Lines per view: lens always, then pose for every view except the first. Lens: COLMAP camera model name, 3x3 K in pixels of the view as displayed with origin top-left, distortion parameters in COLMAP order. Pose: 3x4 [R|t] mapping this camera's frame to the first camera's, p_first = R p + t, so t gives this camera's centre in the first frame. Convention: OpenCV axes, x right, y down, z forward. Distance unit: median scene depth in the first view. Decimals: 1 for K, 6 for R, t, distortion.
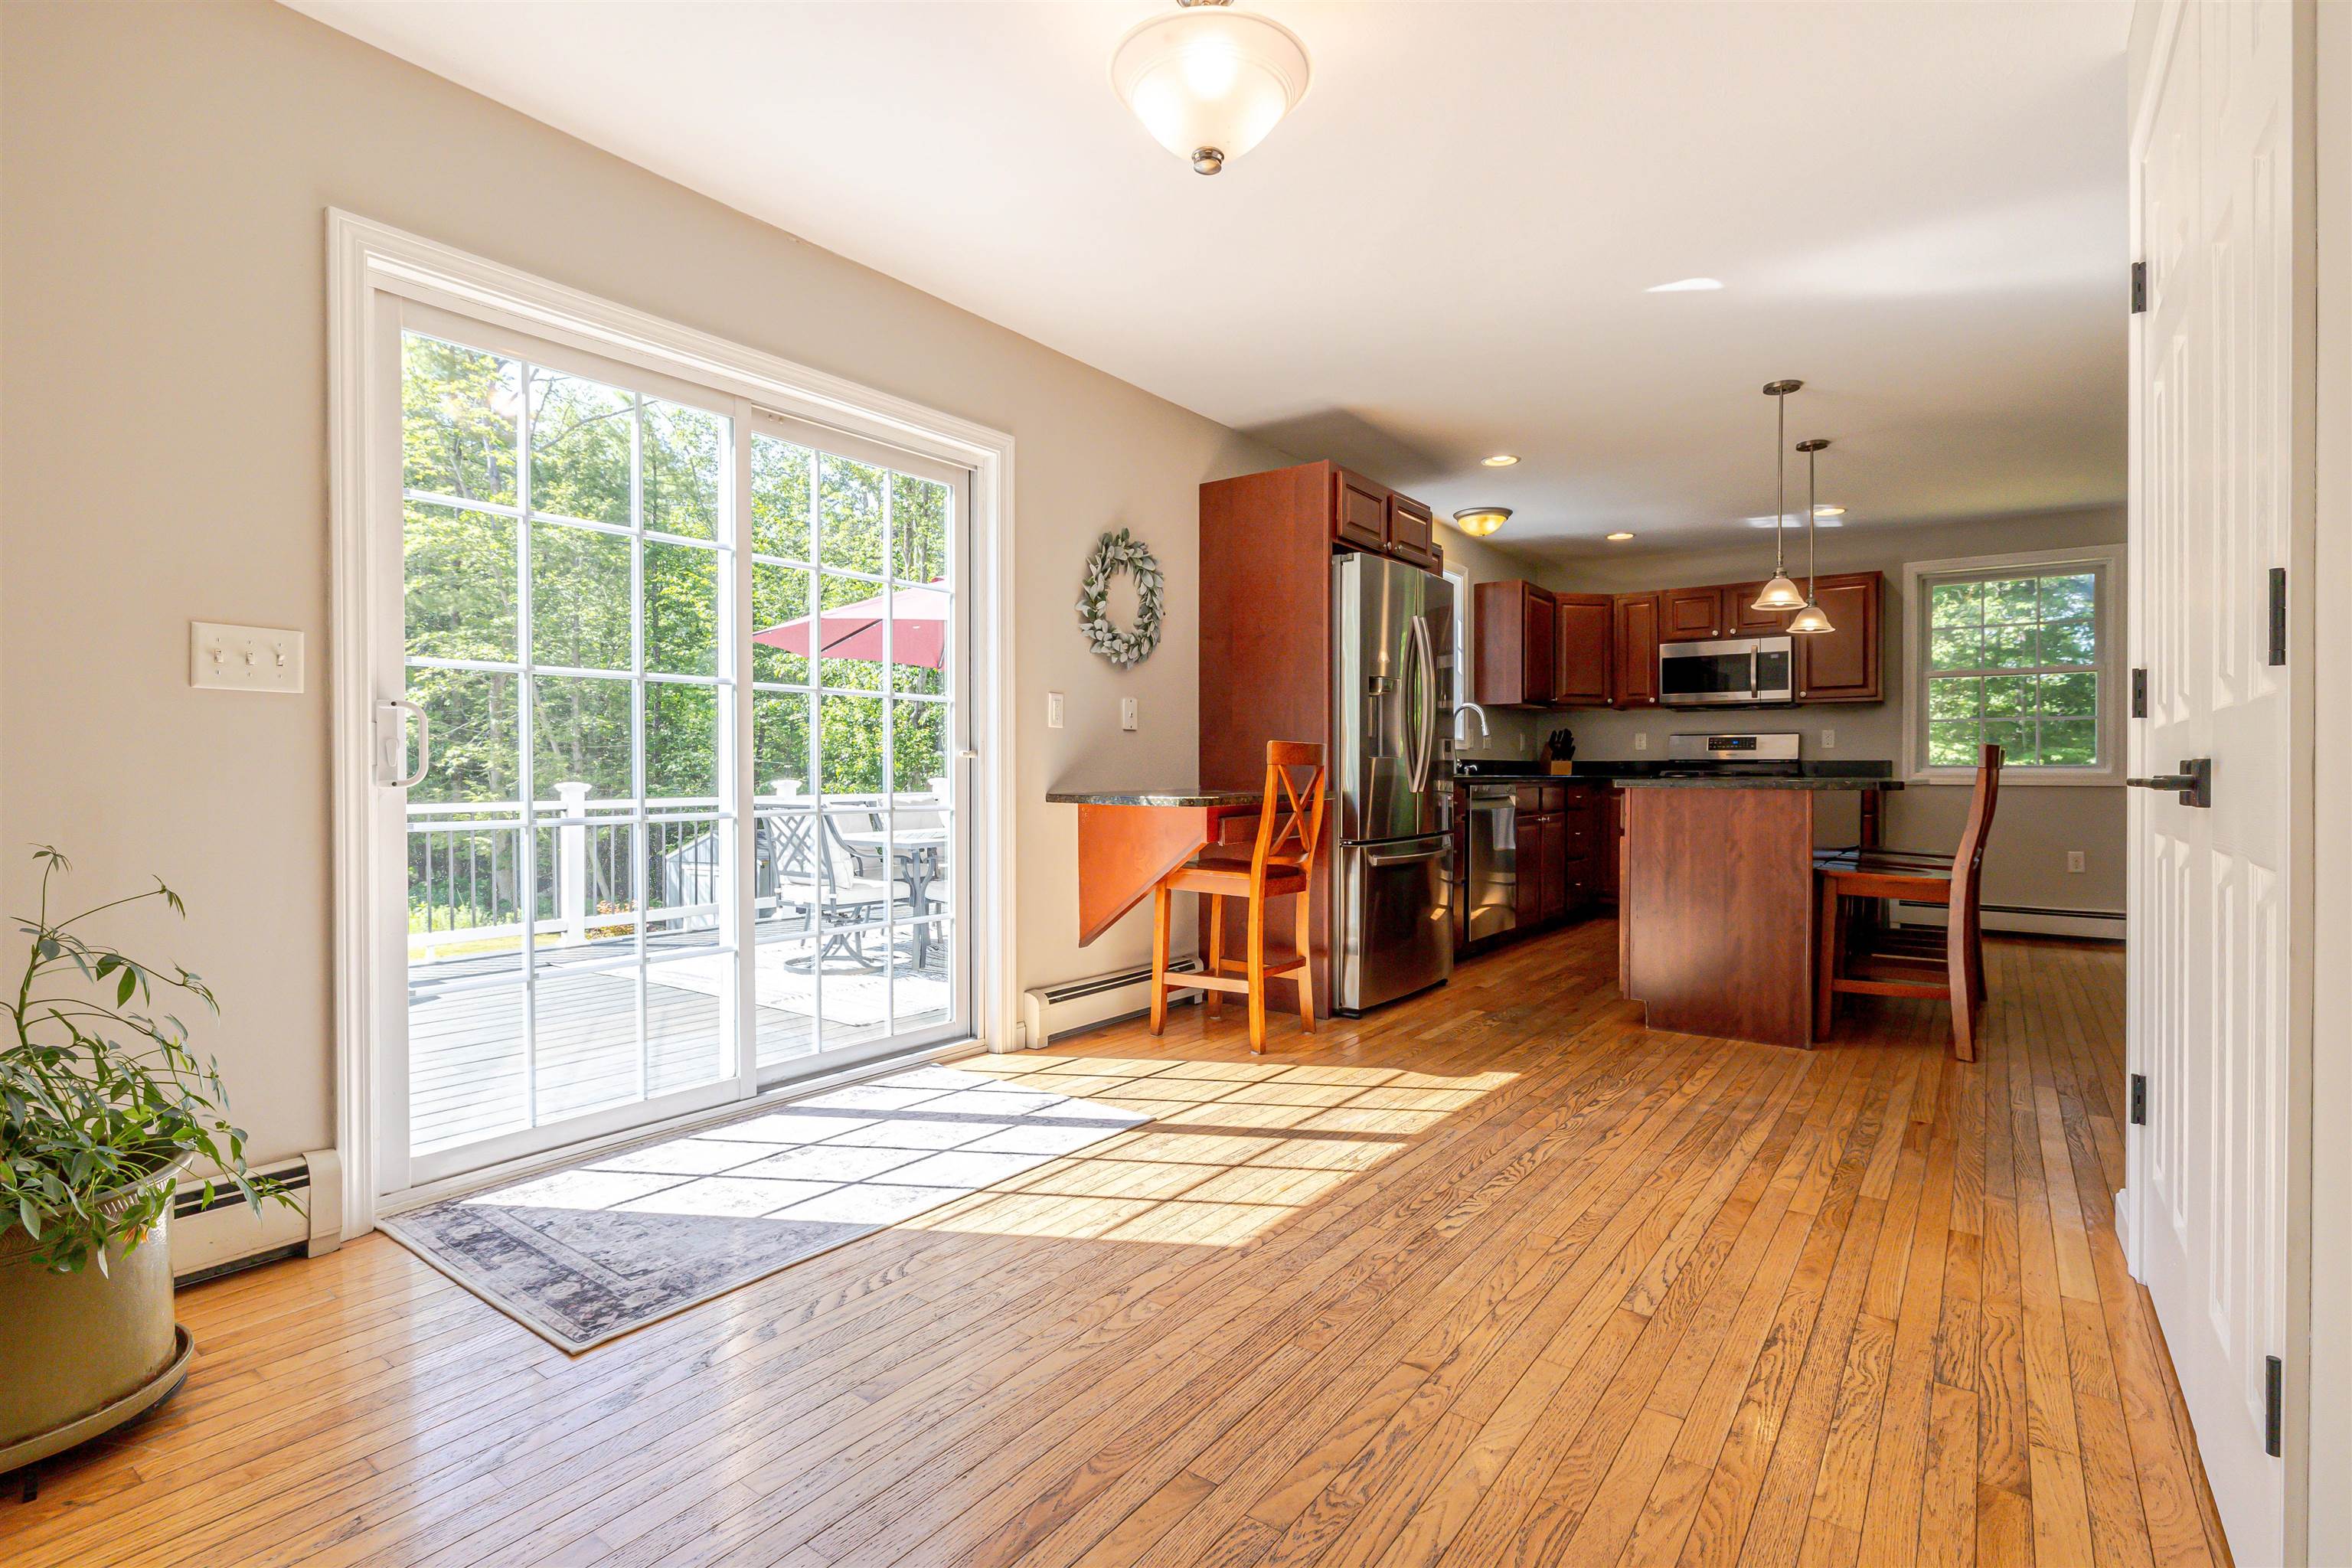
lens RADIAL K [[1114.5, 0, 1176.0], [0, 1114.5, 784.0], [0, 0, 1]] dist [-0.010035, 0.004779]
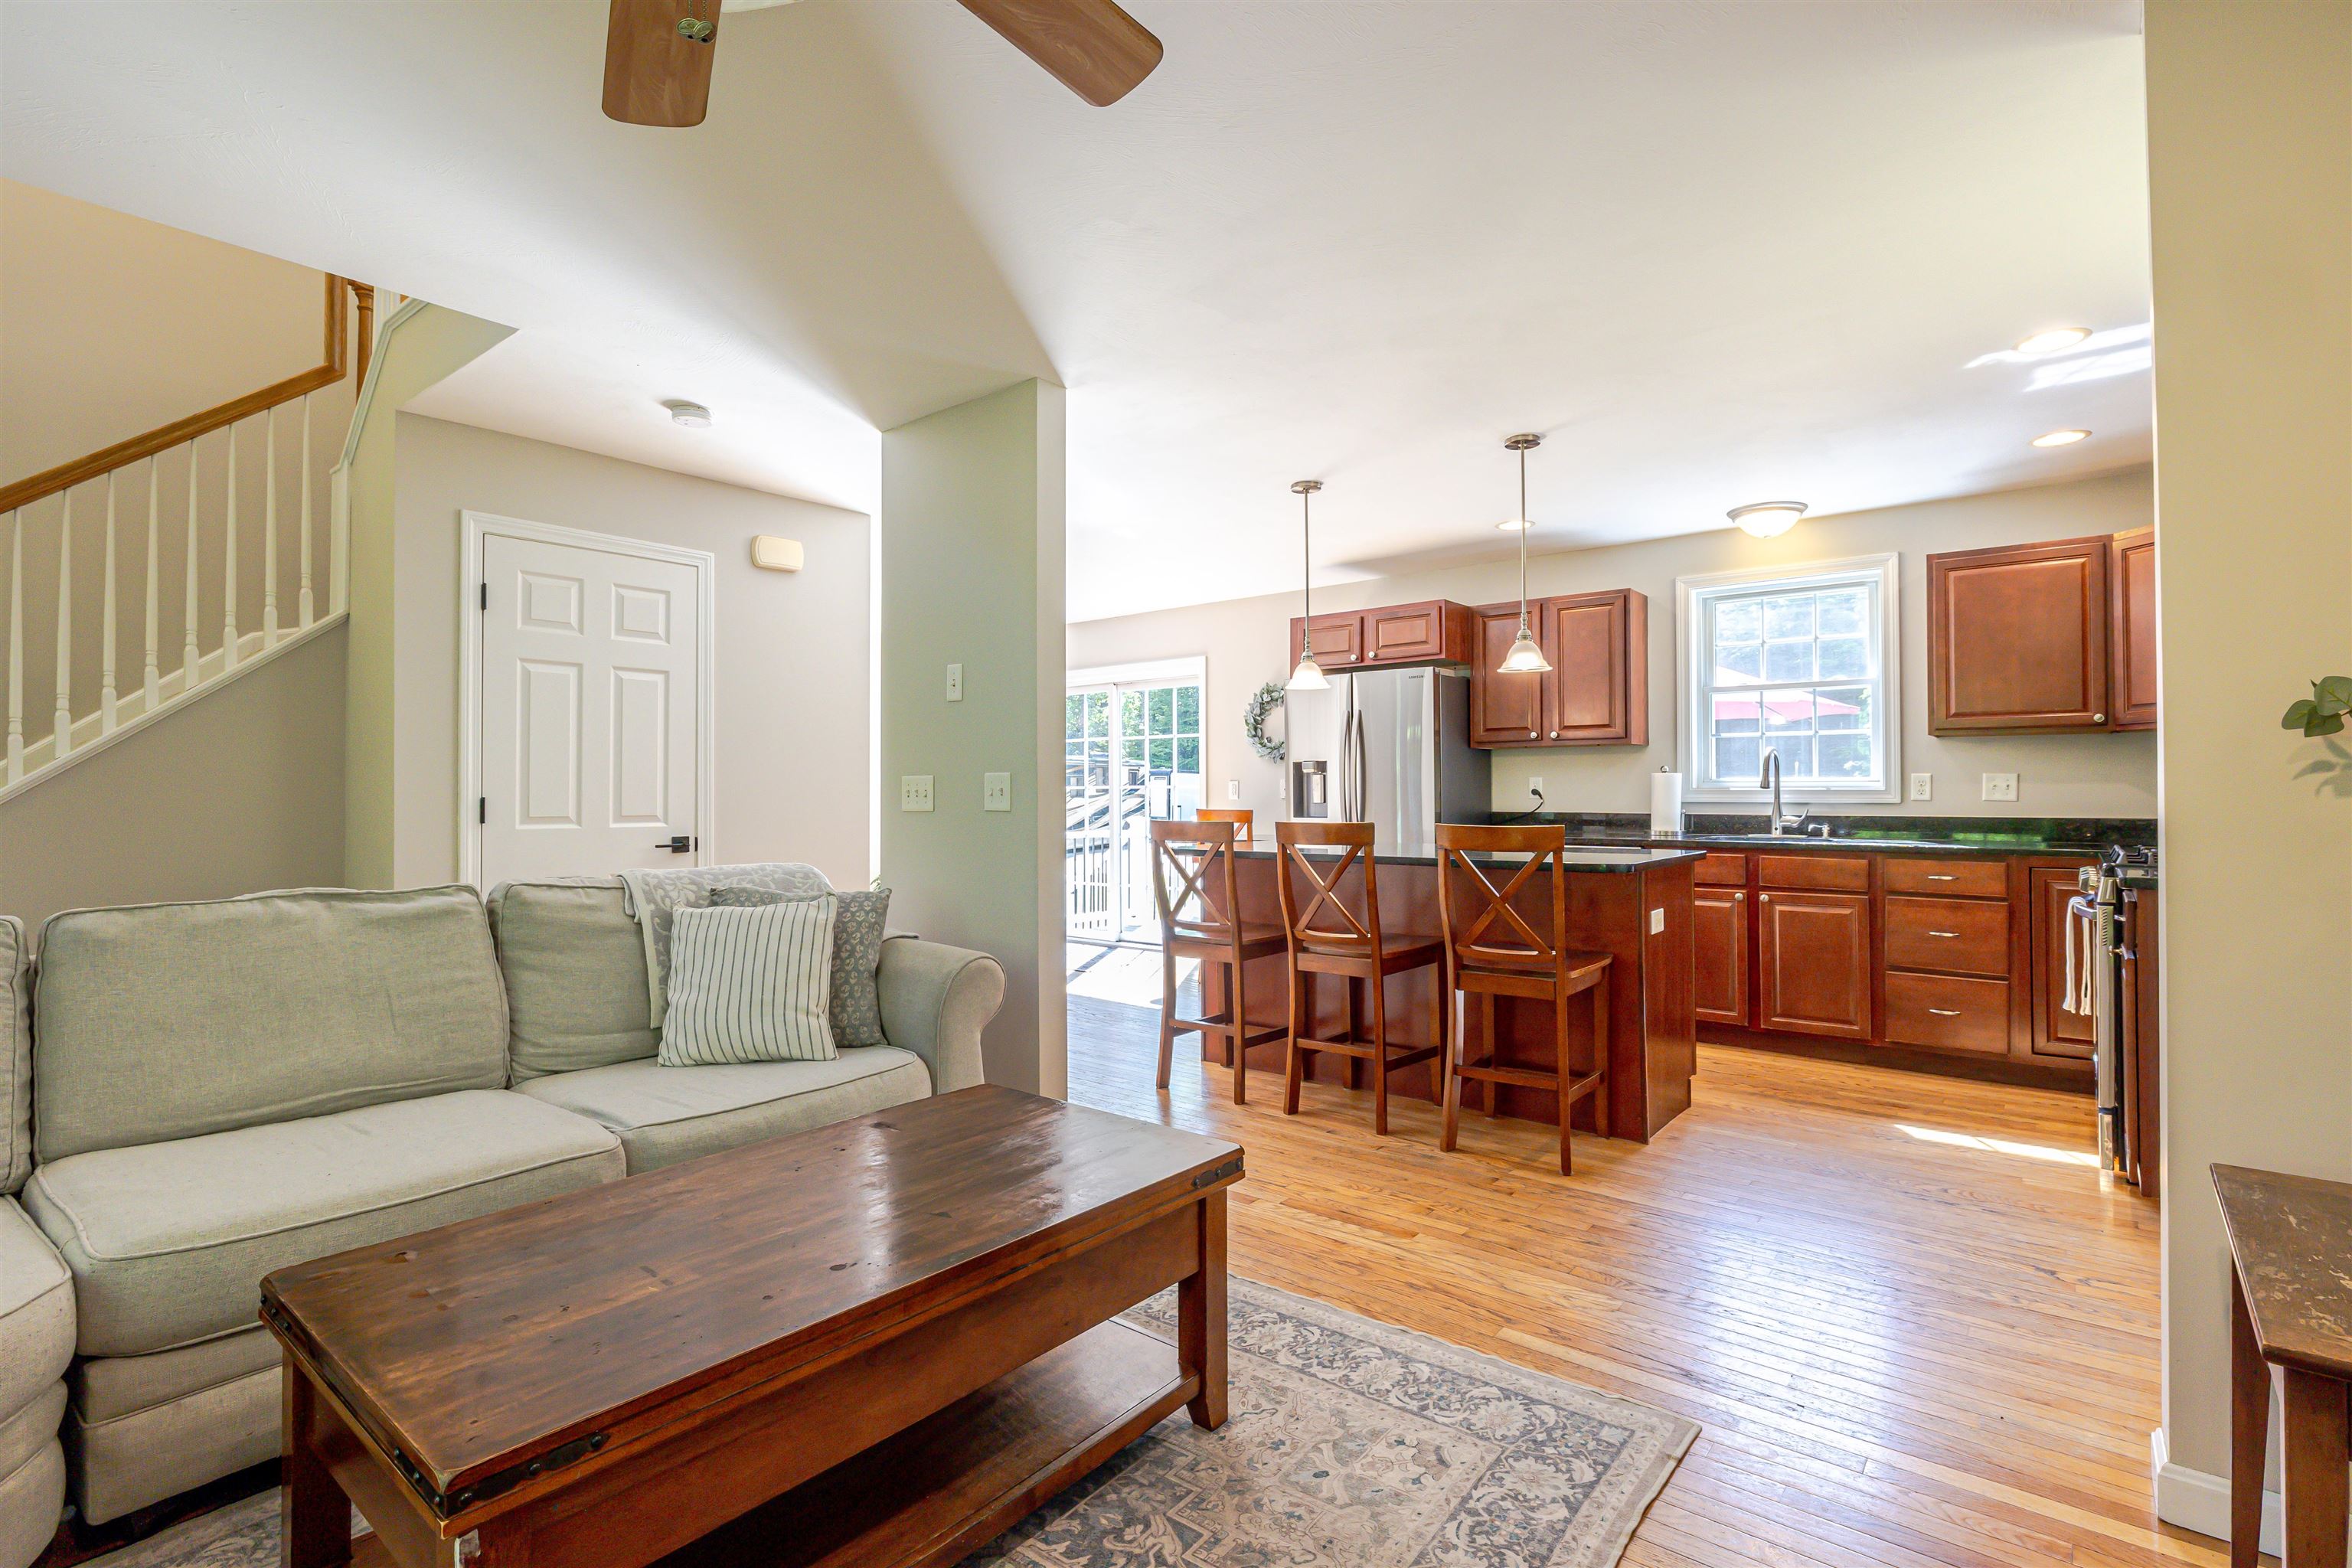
lens RADIAL K [[1096.3, 0, 1186.0], [0, 1096.3, 782.9], [0, 0, 1]] dist [-0.008433, 0.002090]
pose [[-0.050460, -0.009364, -0.998682, 1.740293], [-0.006213, 0.999940, -0.009062, -0.060761], [0.998707, 0.005748, -0.050515, 1.009623]]
